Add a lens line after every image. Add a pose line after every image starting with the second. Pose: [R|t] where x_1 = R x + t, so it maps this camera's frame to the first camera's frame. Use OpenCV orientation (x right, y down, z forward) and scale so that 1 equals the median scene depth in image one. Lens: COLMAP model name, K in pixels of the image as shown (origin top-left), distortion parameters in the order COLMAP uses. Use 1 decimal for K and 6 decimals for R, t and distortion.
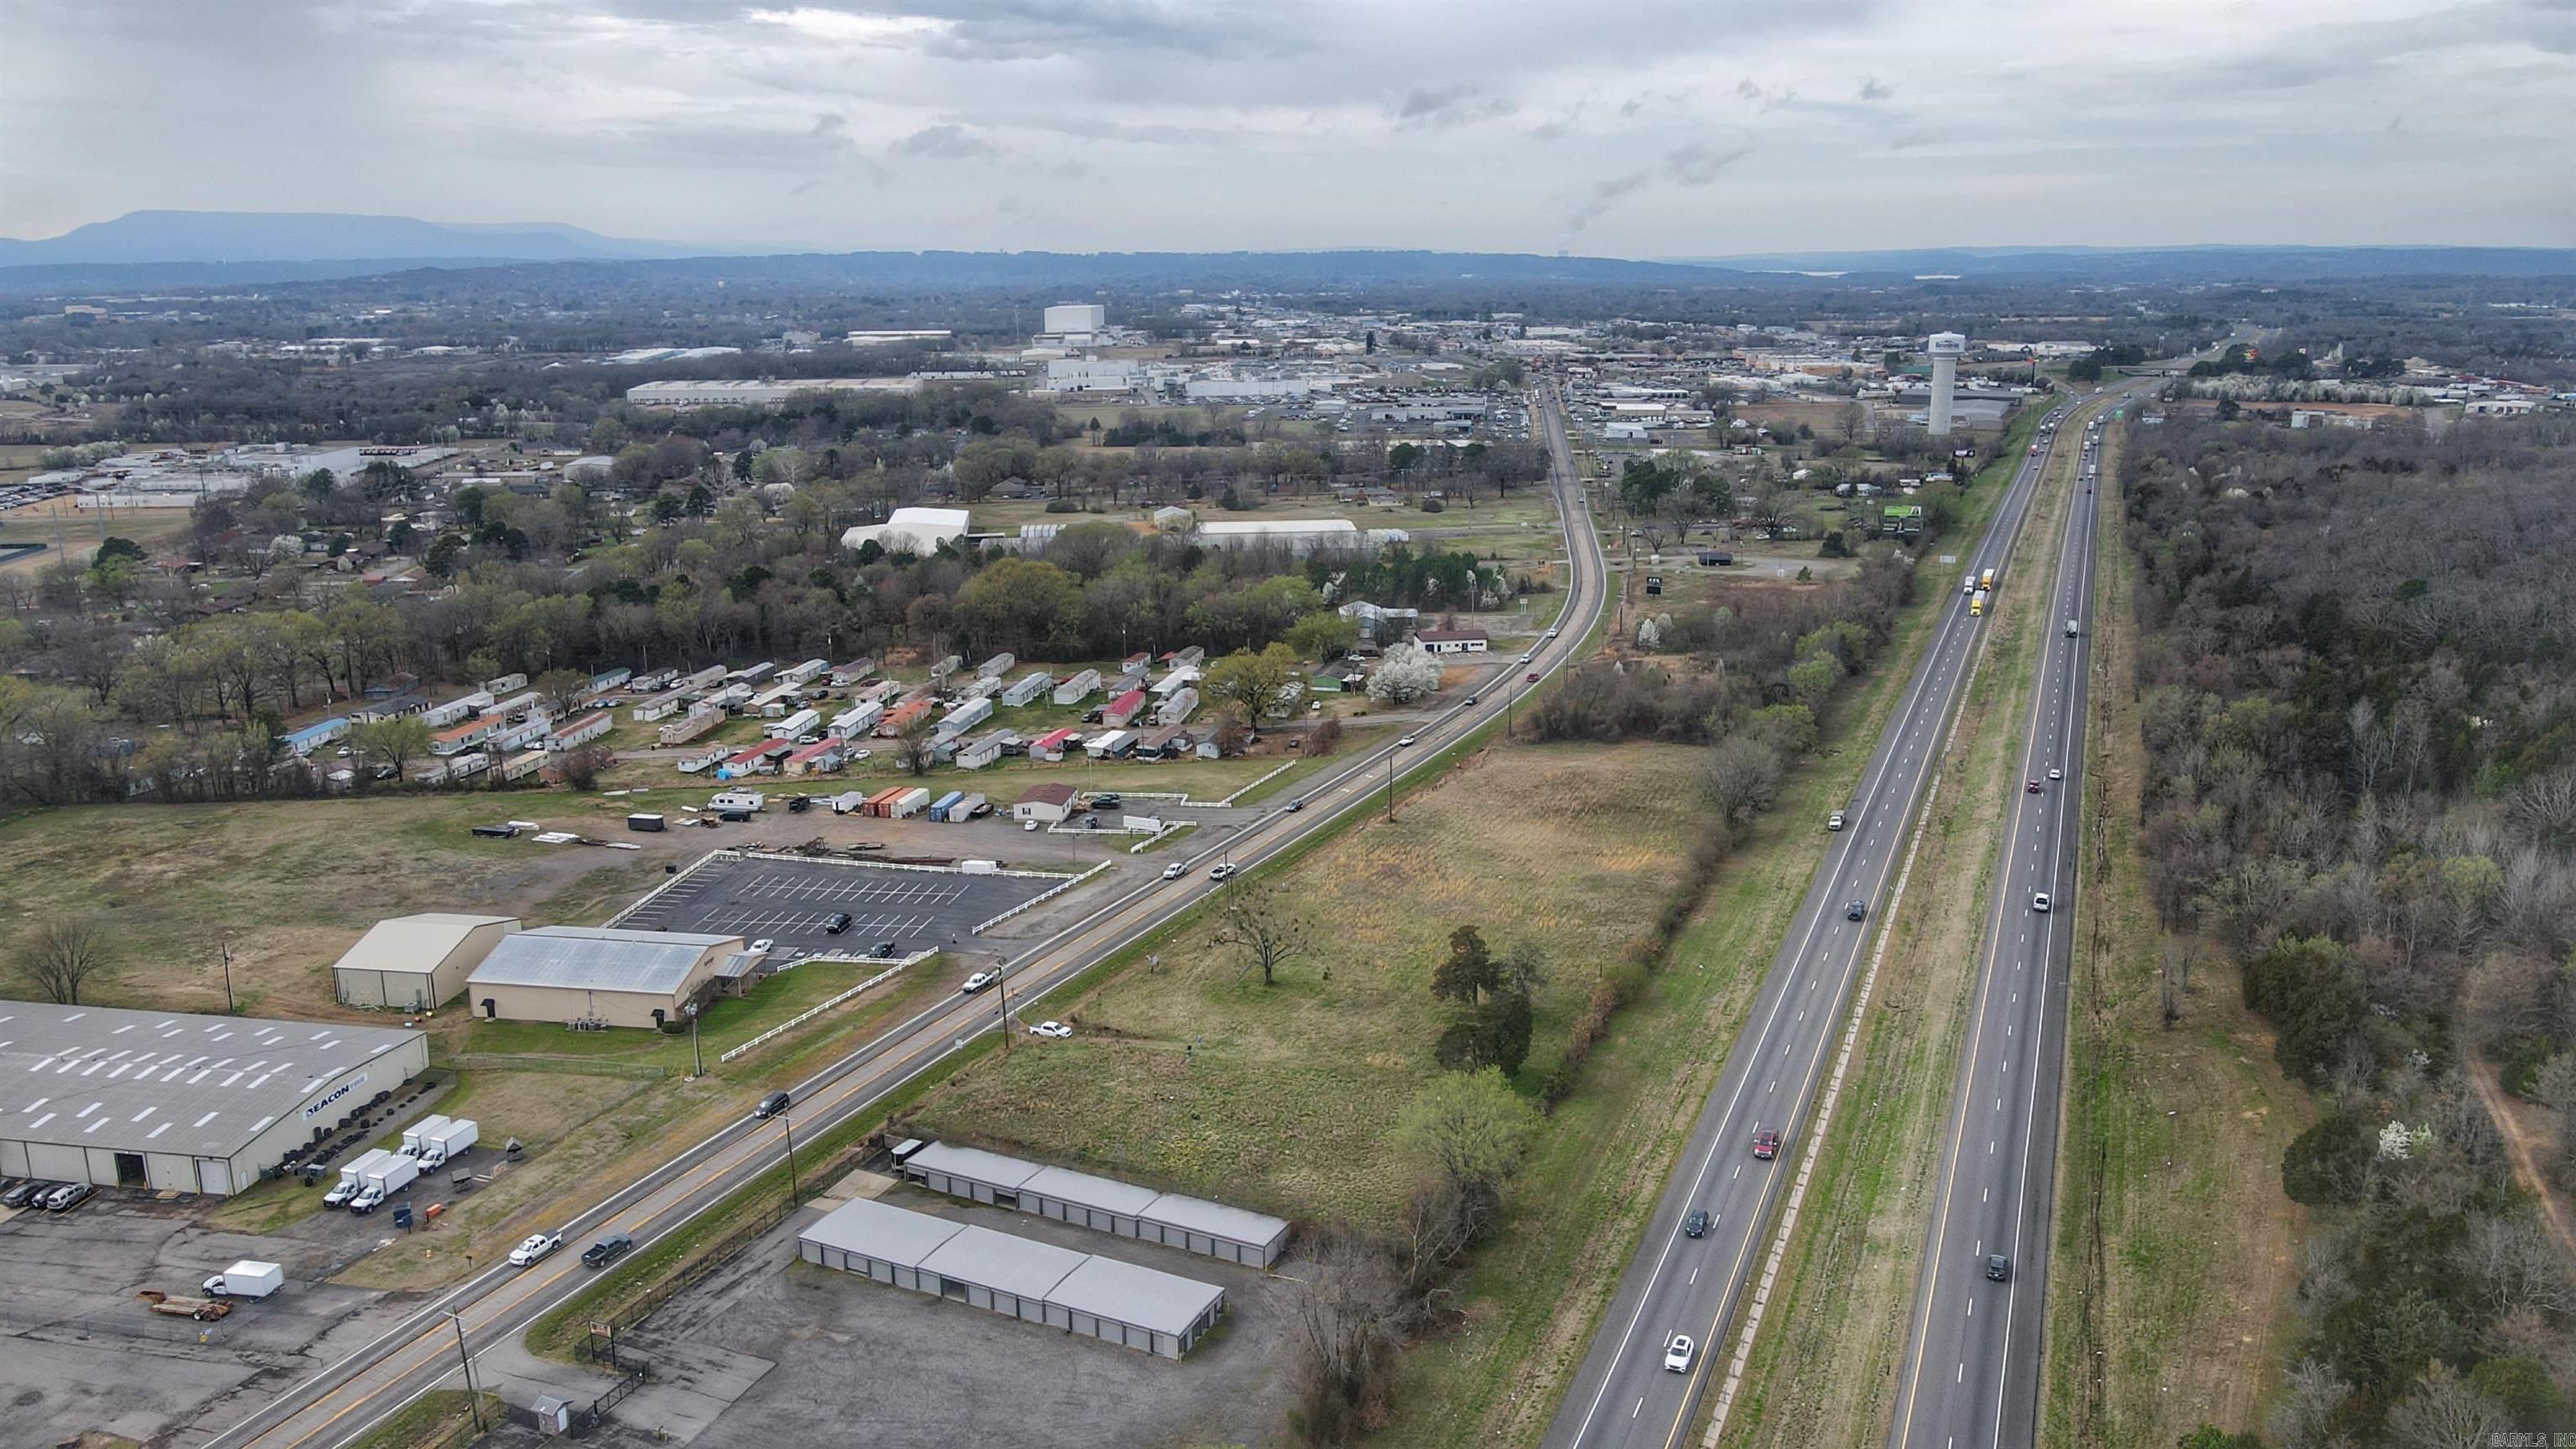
lens RADIAL K [[1907.4, 0, 1288.5], [0, 1907.4, 737.7], [0, 0, 1]] dist [-0.007495, 0.039391]
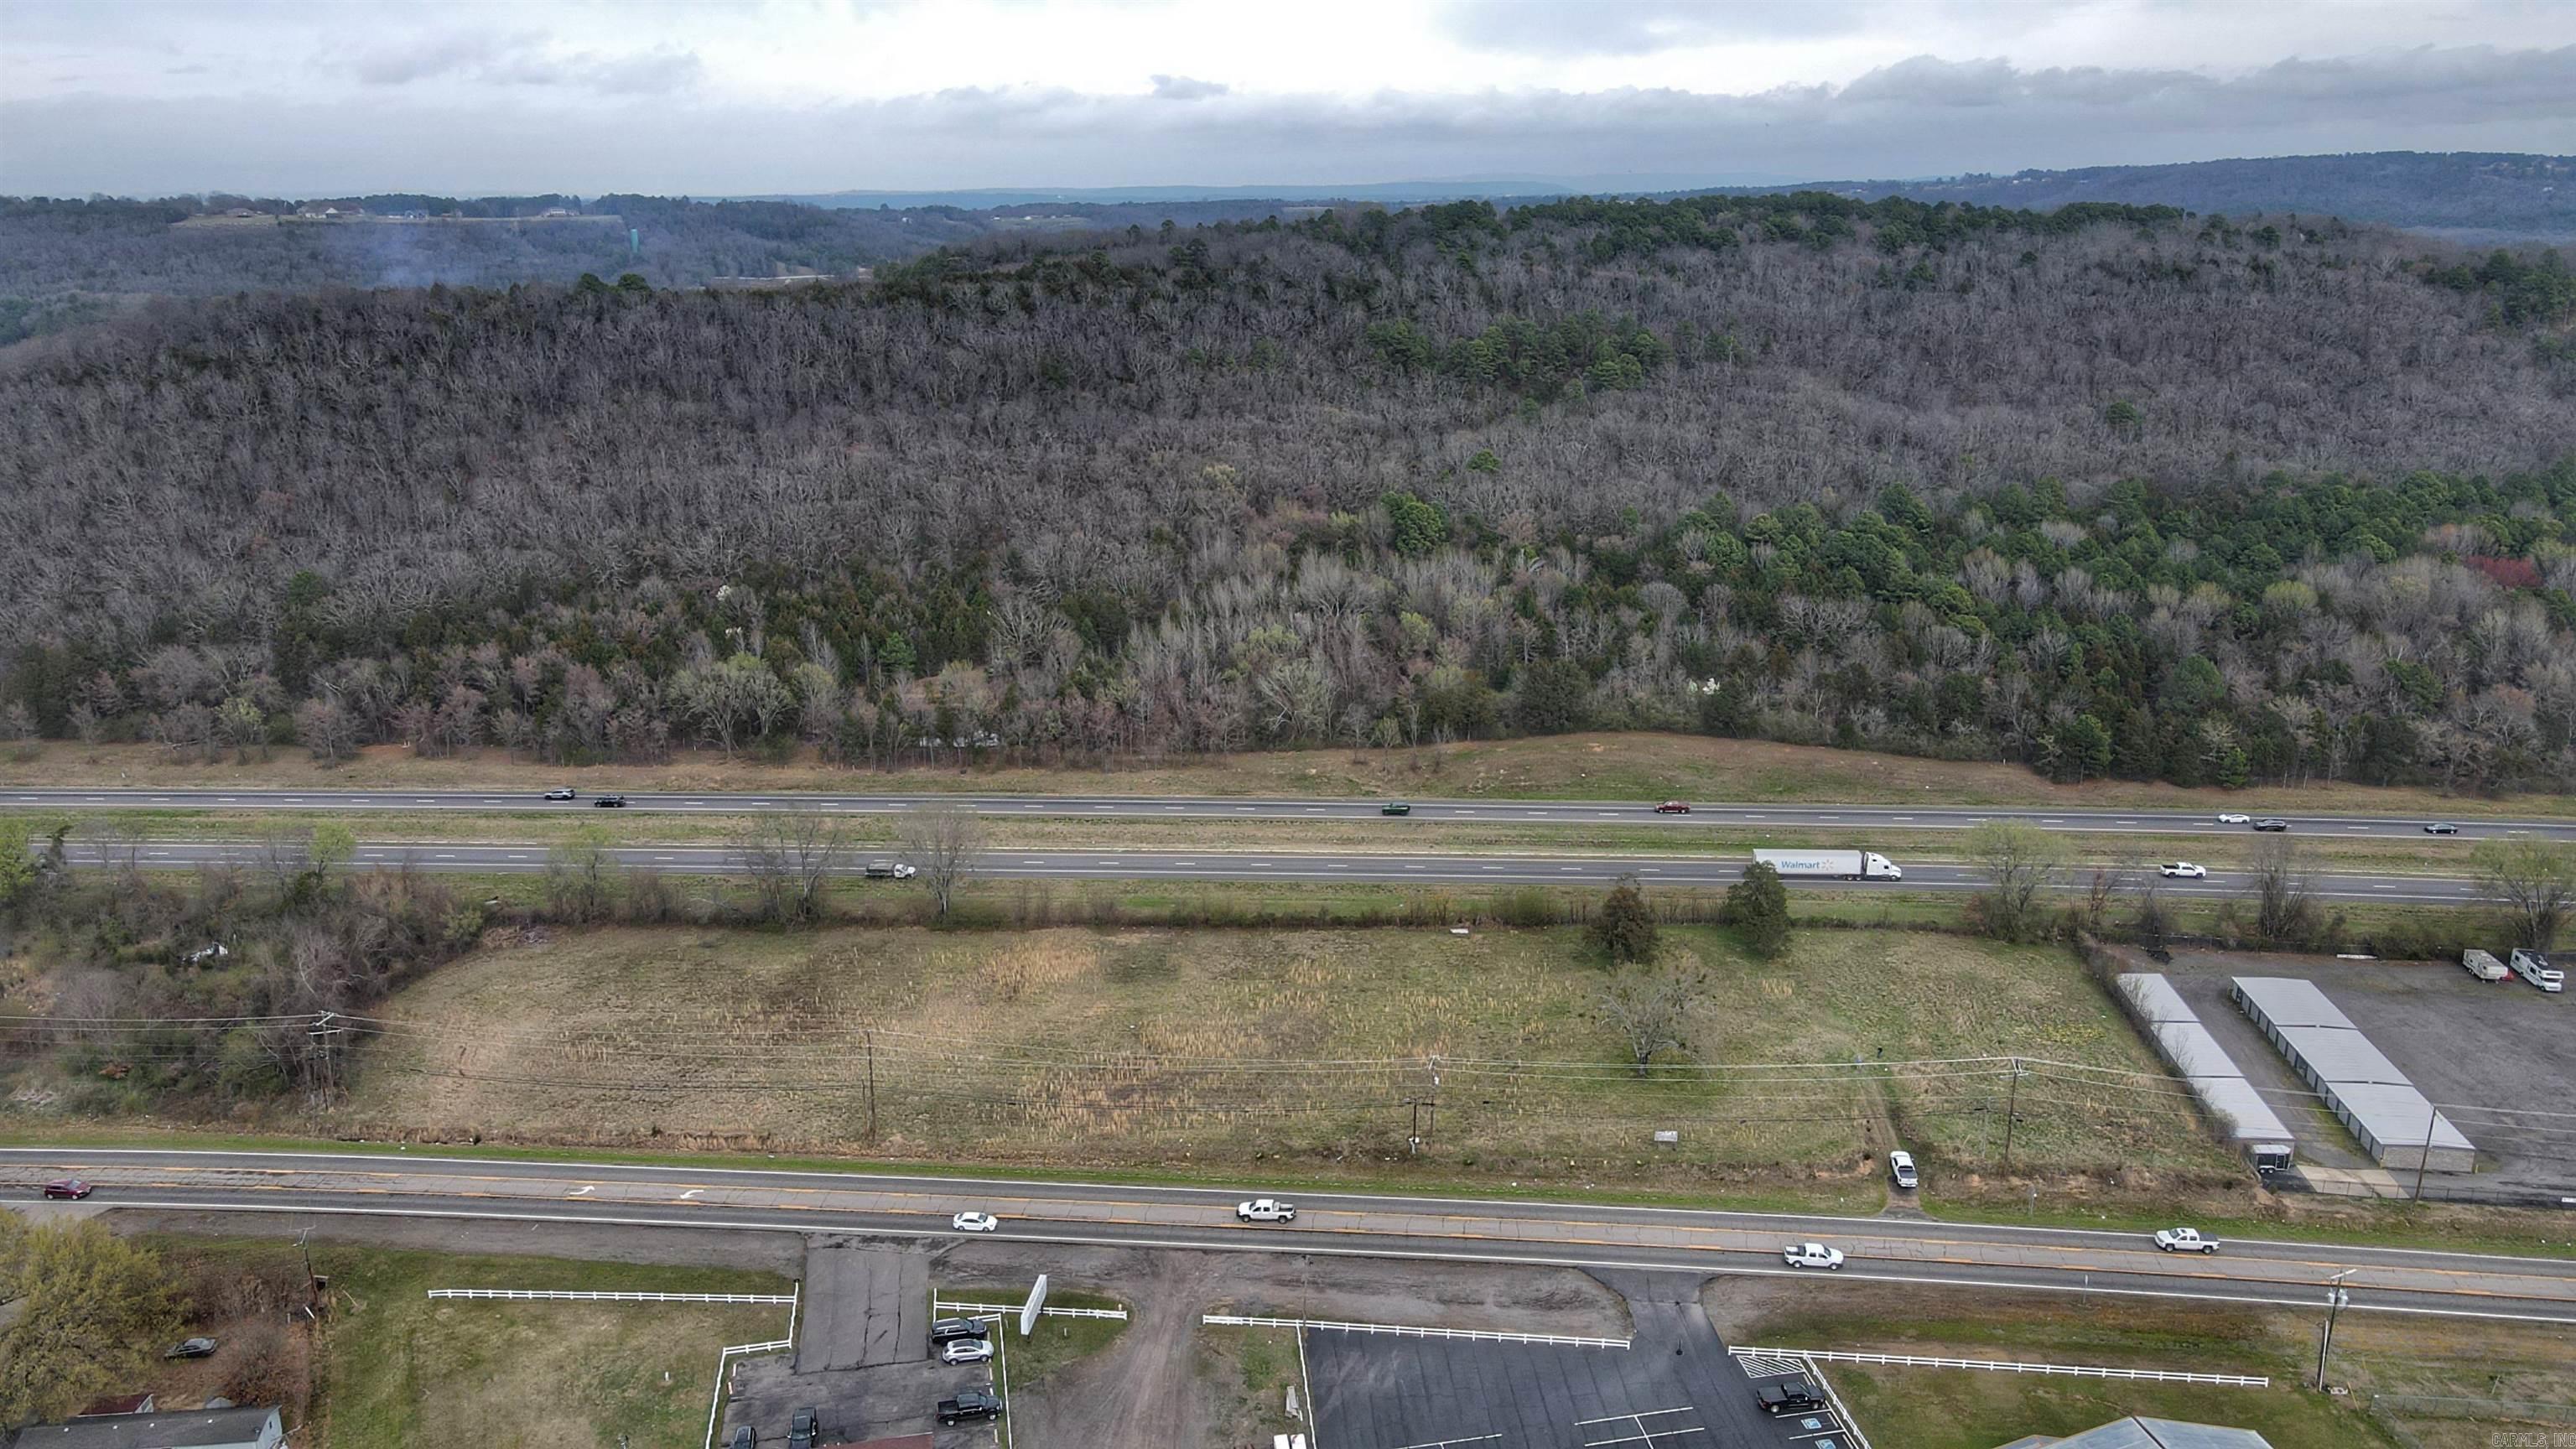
lens RADIAL K [[1907.4, 0, 1288.5], [0, 1907.4, 737.7], [0, 0, 1]] dist [-0.007495, 0.039391]
pose [[-0.323848, -0.253014, 0.911650, -0.567273], [0.245720, 0.908020, 0.339294, -0.271587], [-0.913643, 0.333891, -0.231890, 1.056497]]
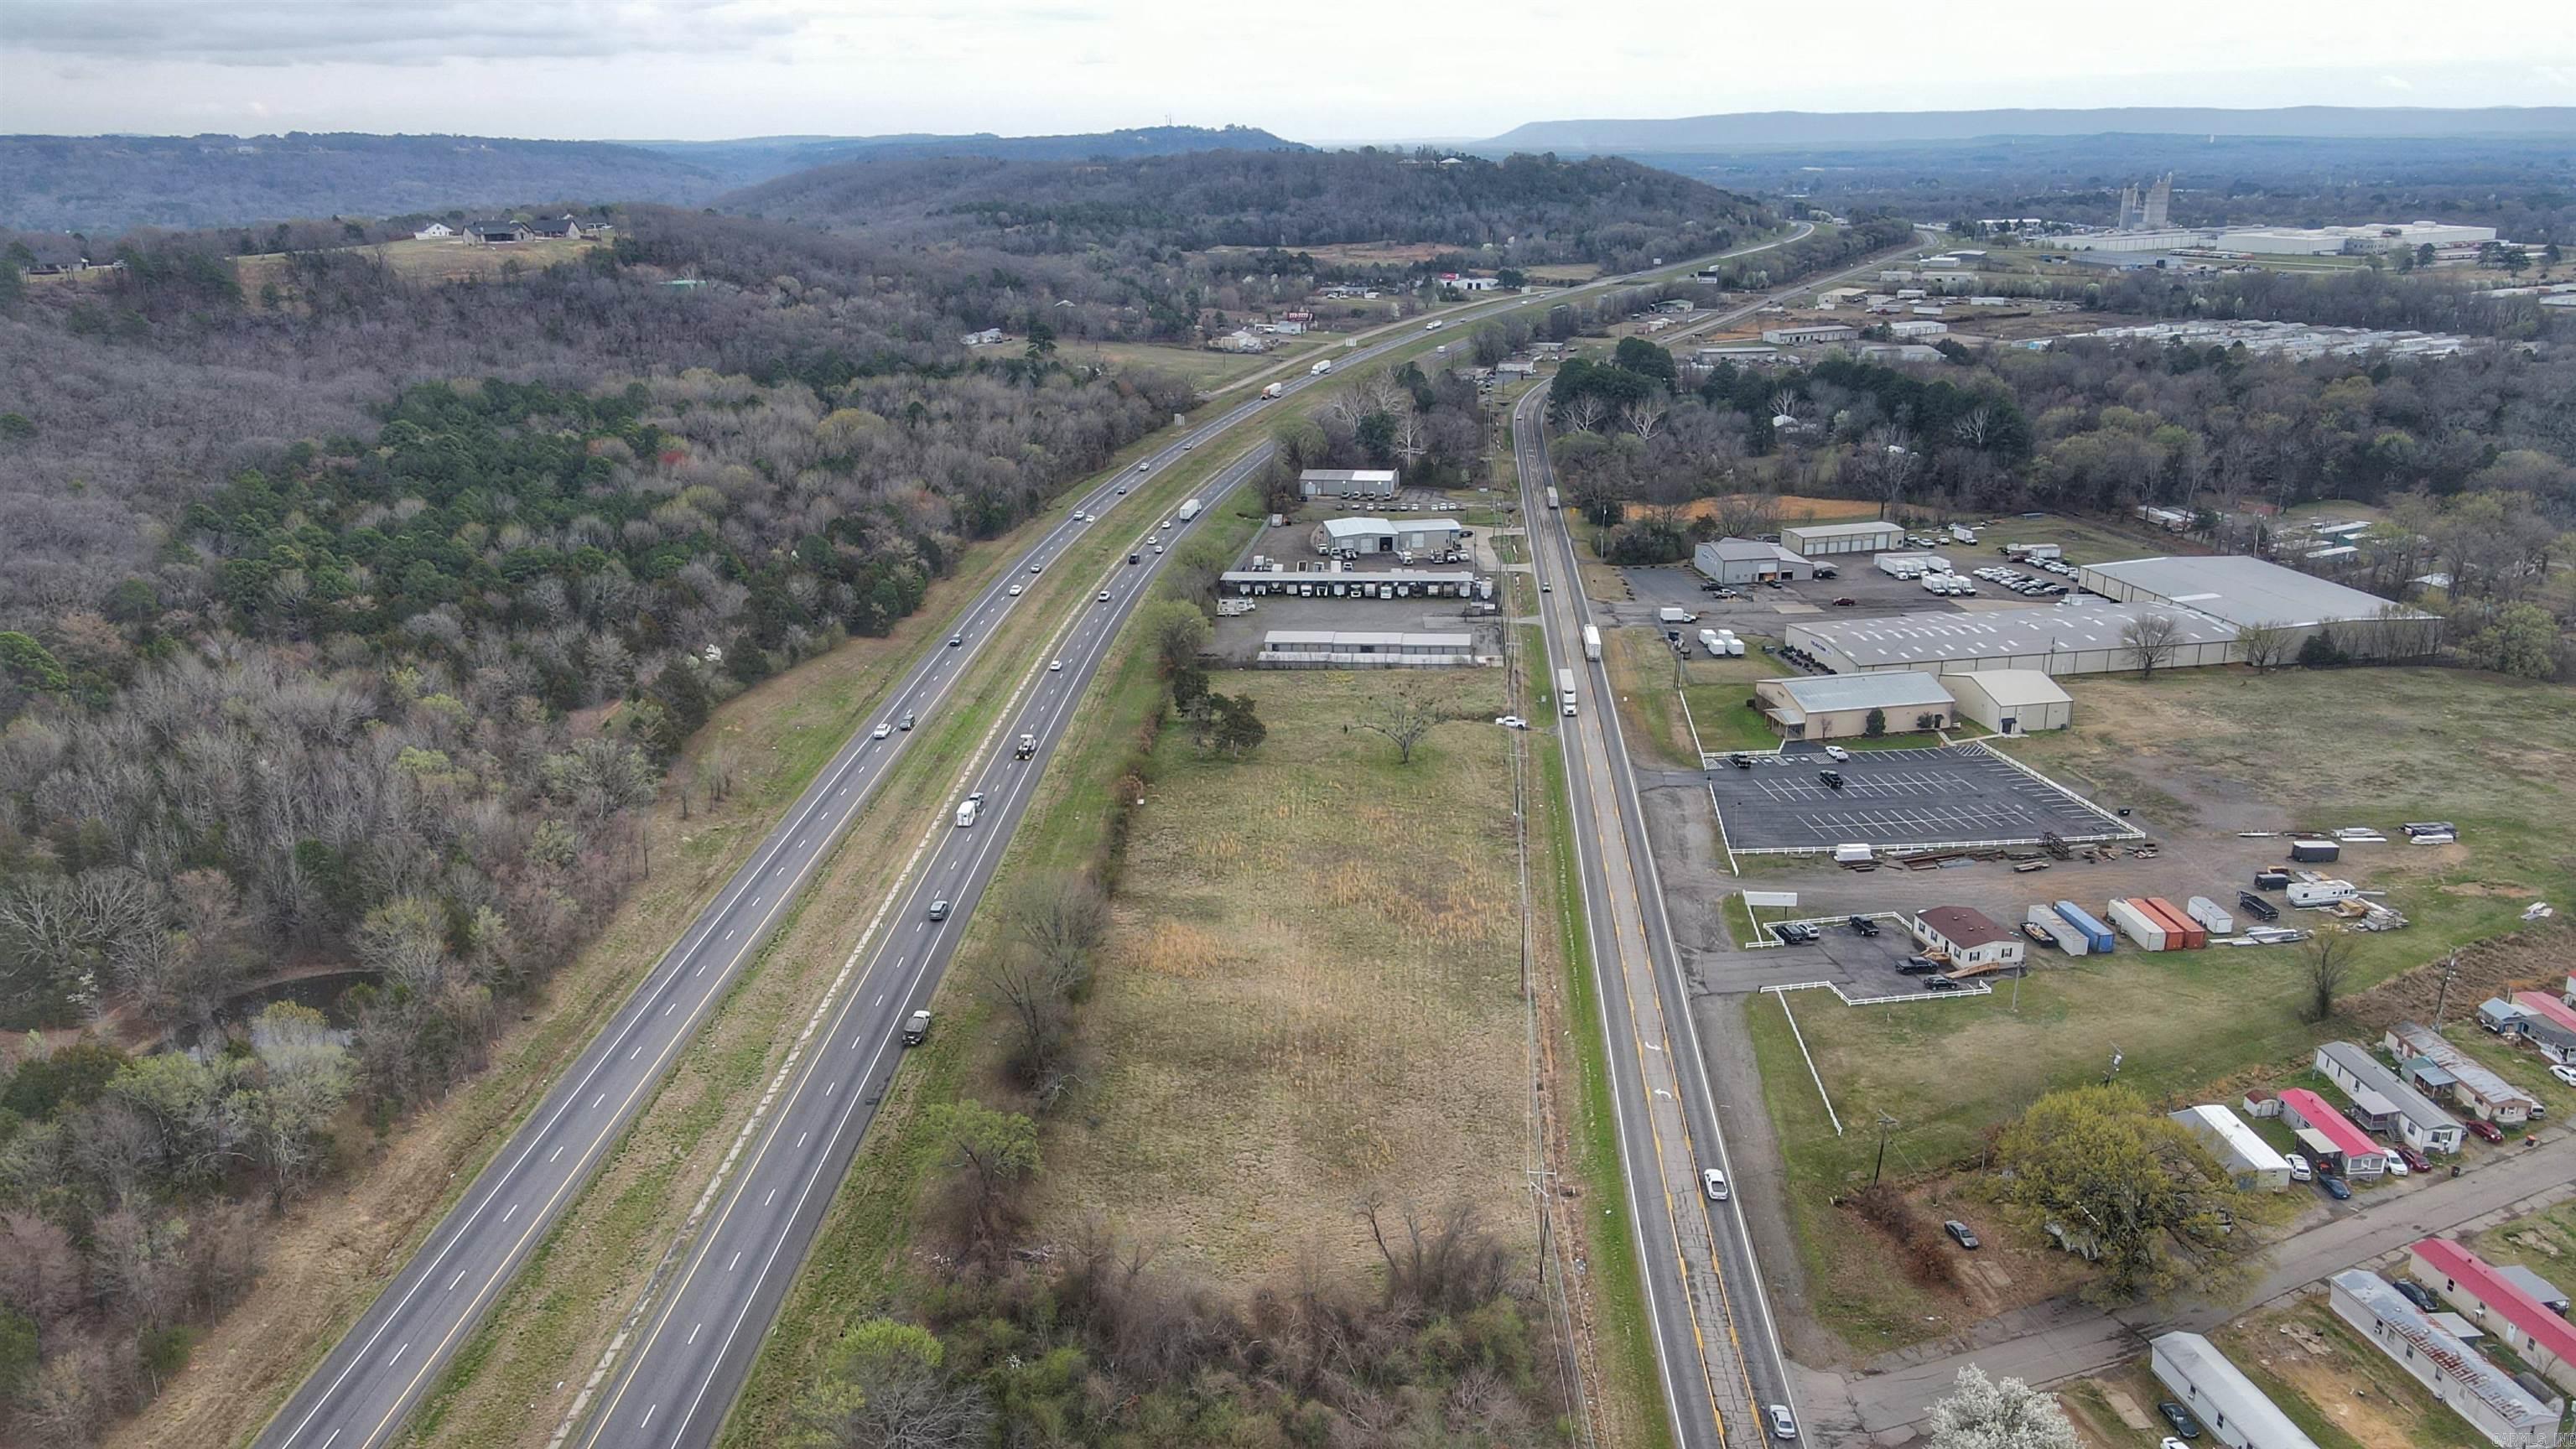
lens RADIAL K [[1907.4, 0, 1288.5], [0, 1907.4, 737.7], [0, 0, 1]] dist [-0.007495, 0.039391]
pose [[-0.935496, 0.123042, -0.331222, 0.393623], [-0.070436, 0.853657, 0.516051, -0.437369], [0.346246, 0.506094, -0.789926, 1.611187]]
